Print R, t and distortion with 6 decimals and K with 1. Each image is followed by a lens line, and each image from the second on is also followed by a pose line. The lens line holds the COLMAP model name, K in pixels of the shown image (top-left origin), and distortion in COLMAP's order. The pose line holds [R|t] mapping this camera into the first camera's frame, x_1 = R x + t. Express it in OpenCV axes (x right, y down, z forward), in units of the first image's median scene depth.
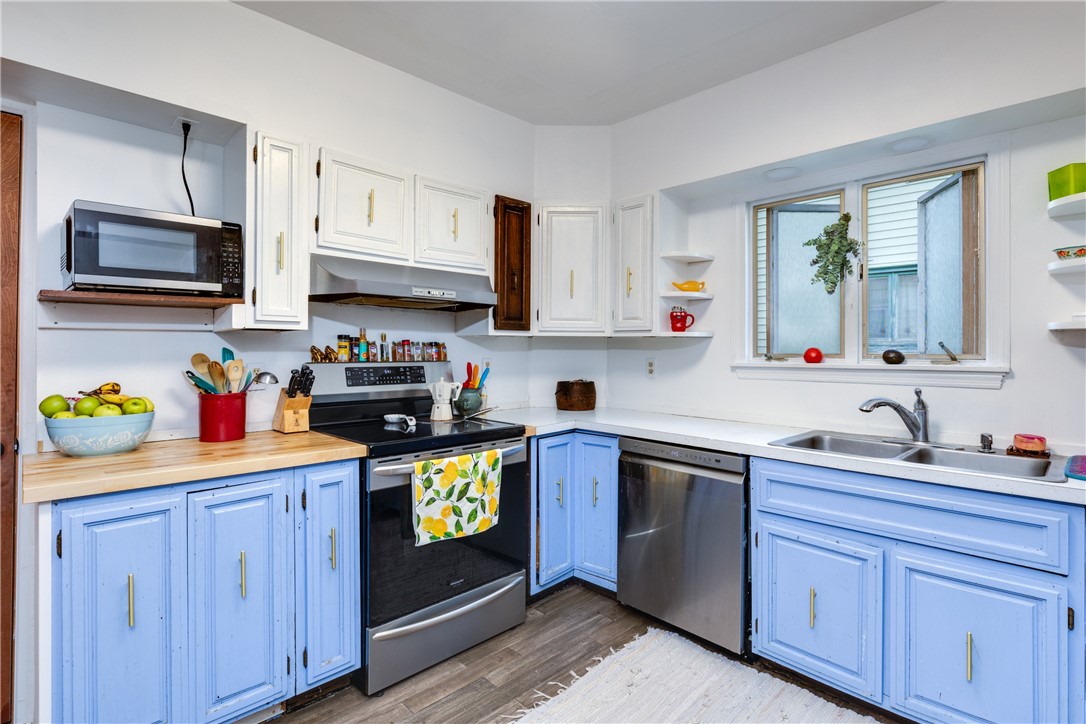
lens RADIAL K [[537.0, 0, 542.7], [0, 537.0, 343.3], [0, 0, 1]] dist [-0.003743, -0.000454]
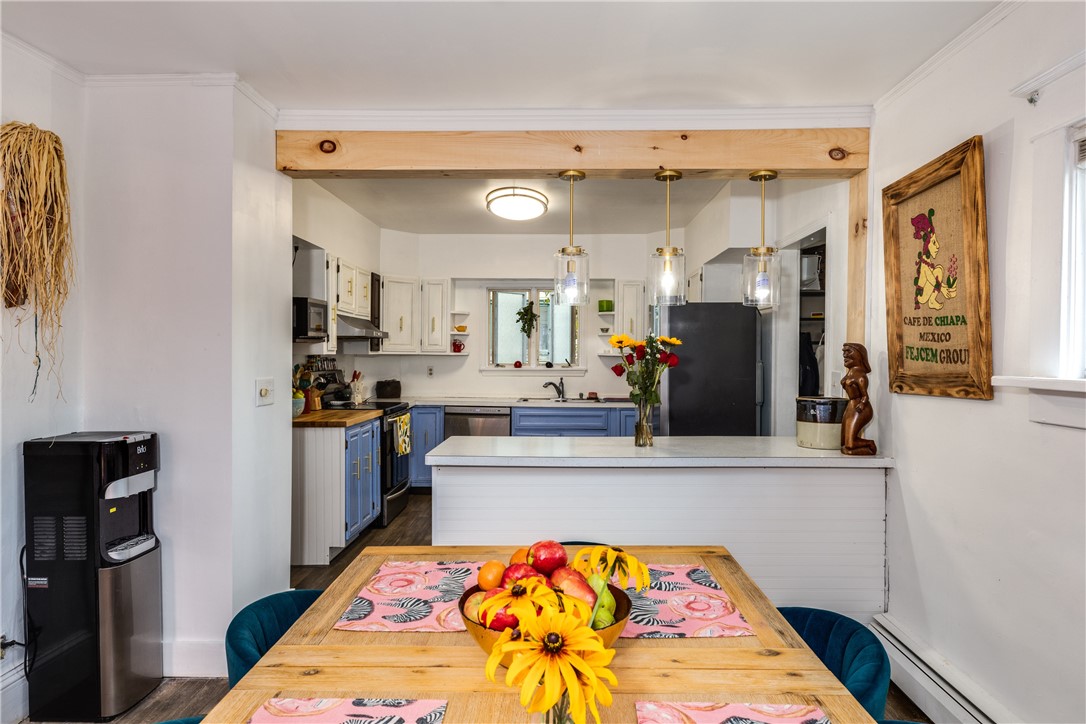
lens RADIAL K [[673.1, 0, 543.0], [0, 673.1, 362.0], [0, 0, 1]] dist [-0.001444, -0.000771]
pose [[0.717697, -0.007886, 0.696311, -1.535390], [-0.012111, 0.999643, 0.023804, -0.061779], [-0.696250, -0.025517, 0.717345, -1.195024]]
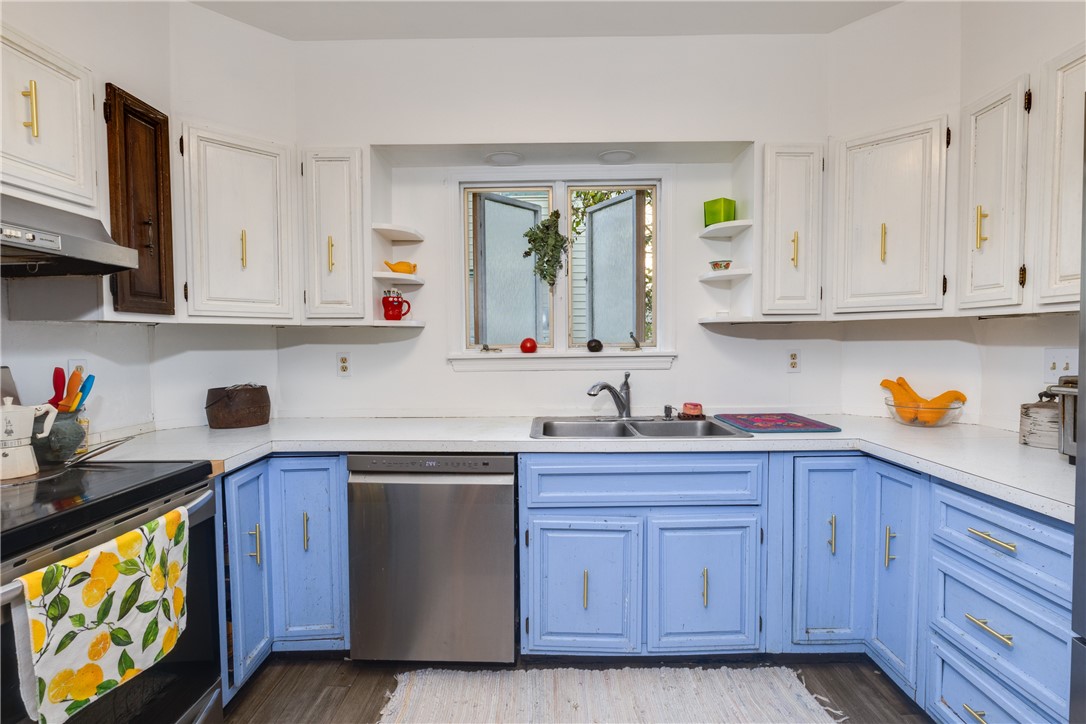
lens RADIAL K [[523.6, 0, 547.1], [0, 523.6, 361.6], [0, 0, 1]] dist [-0.004091, 0.001053]
pose [[0.704940, -0.037943, 0.708251, -0.212351], [0.003141, 0.998725, 0.050378, 0.003760], [-0.709260, -0.033289, 0.704160, 0.308435]]
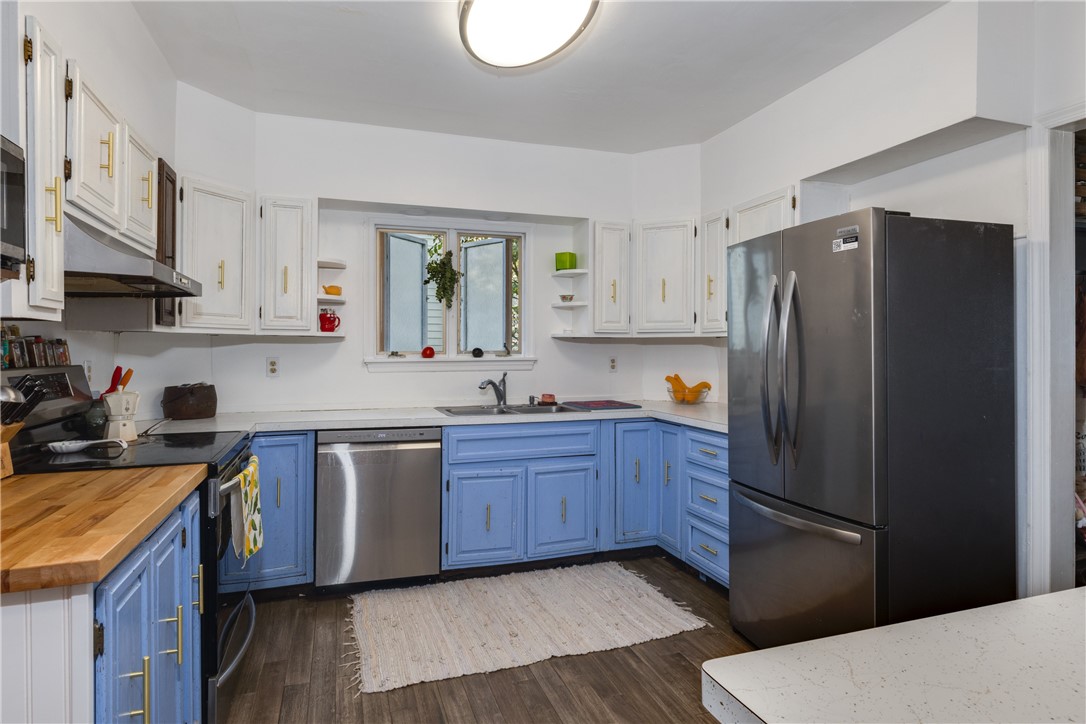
lens RADIAL K [[607.5, 0, 541.2], [0, 607.5, 346.0], [0, 0, 1]] dist [0.003900, 0.000277]
pose [[0.433879, -0.000490, 0.900971, -0.854387], [-0.008438, 0.999954, 0.004607, -0.002922], [-0.900931, -0.009601, 0.433855, 0.102678]]
